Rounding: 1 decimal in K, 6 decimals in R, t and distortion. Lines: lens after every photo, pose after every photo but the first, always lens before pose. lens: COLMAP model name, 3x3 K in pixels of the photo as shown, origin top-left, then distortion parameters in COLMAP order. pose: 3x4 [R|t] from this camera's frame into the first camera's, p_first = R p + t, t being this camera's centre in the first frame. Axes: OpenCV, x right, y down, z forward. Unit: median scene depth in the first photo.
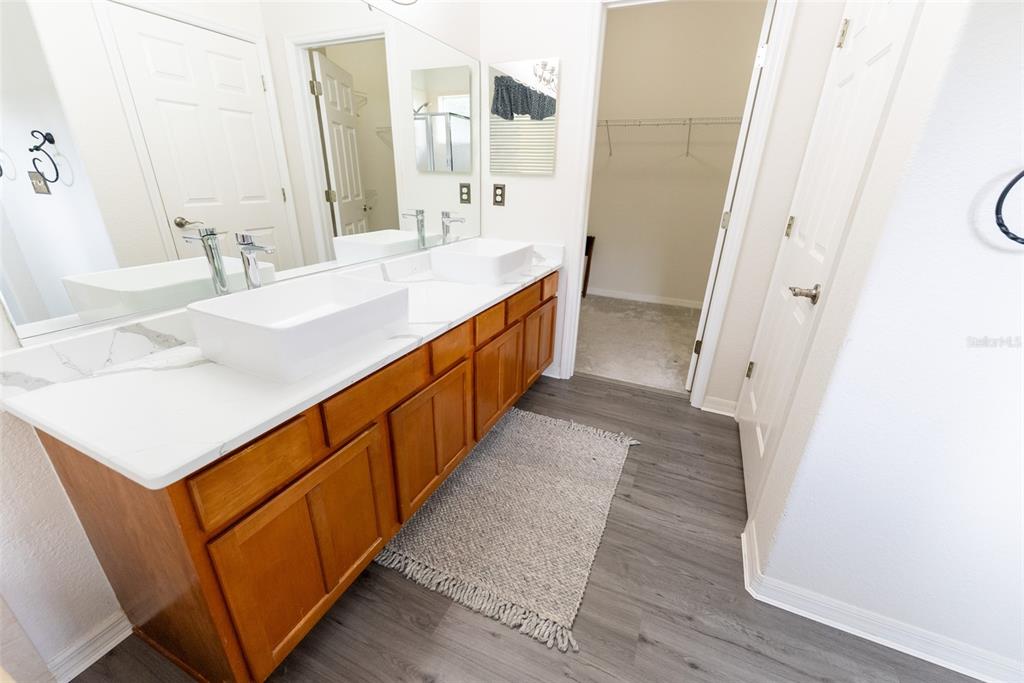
lens RADIAL K [[410.7, 0, 516.9], [0, 410.7, 346.9], [0, 0, 1]] dist [-0.002398, -0.001219]
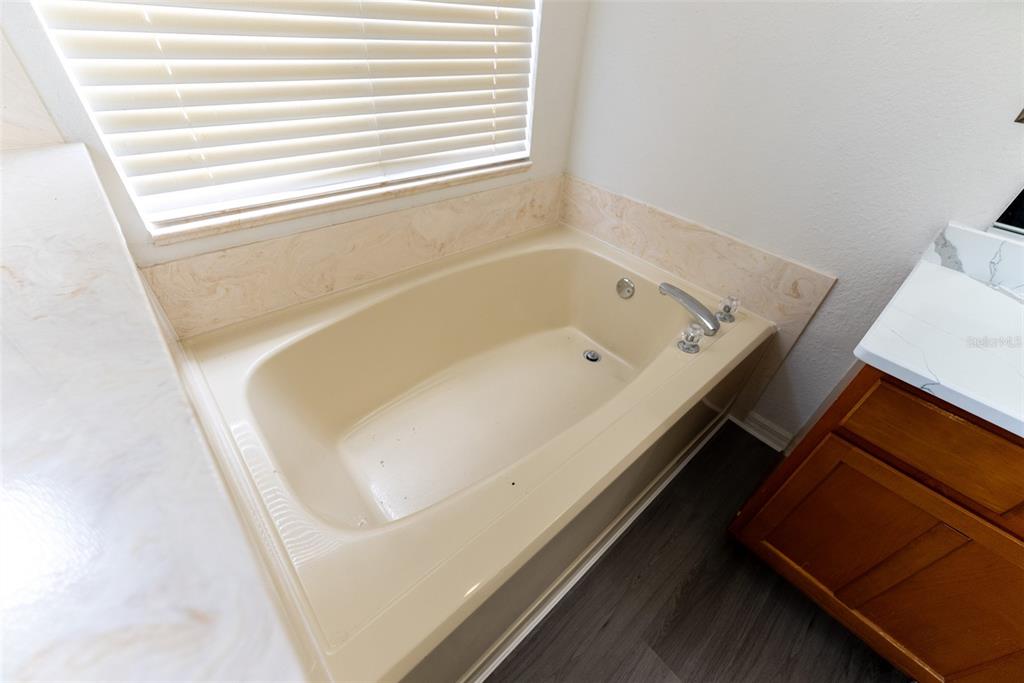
lens RADIAL K [[410.7, 0, 509.3], [0, 410.7, 344.0], [0, 0, 1]] dist [-0.002398, -0.001219]
pose [[-0.400034, 0.543823, -0.737719, 0.143625], [-0.425141, 0.602980, 0.675033, -0.009205], [0.811929, 0.583670, -0.010011, 0.122309]]
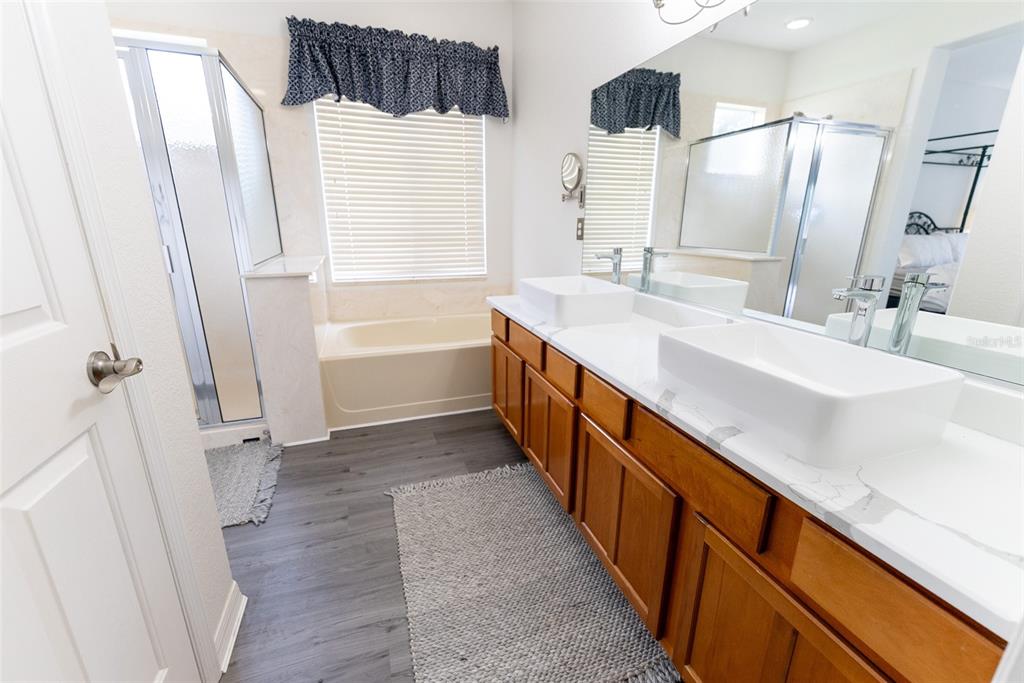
lens RADIAL K [[410.7, 0, 519.0], [0, 410.7, 346.0], [0, 0, 1]] dist [-0.002398, -0.001219]
pose [[-0.715030, 0.178984, -0.675793, 0.671768], [-0.288153, 0.805280, 0.518162, -0.625501], [0.636945, 0.565234, -0.524225, 1.650547]]
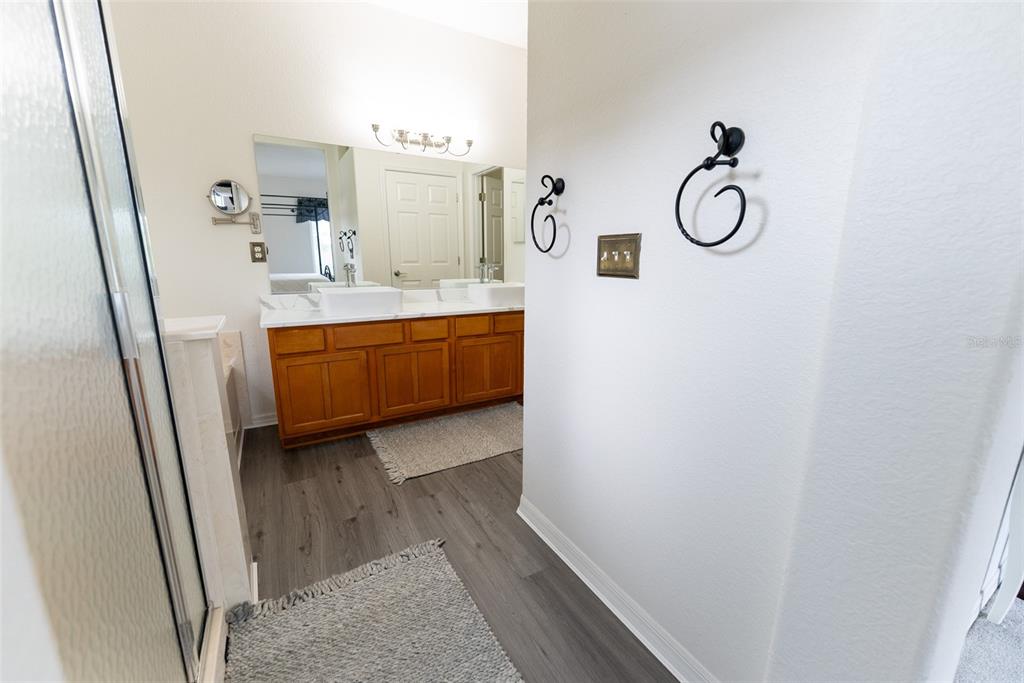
lens RADIAL K [[410.7, 0, 509.9], [0, 410.7, 342.8], [0, 0, 1]] dist [-0.002398, -0.001219]
pose [[0.812759, 0.100135, -0.573930, 1.320185], [-0.210026, 0.969239, -0.128318, 0.246253], [0.543426, 0.224831, 0.808789, -0.265689]]
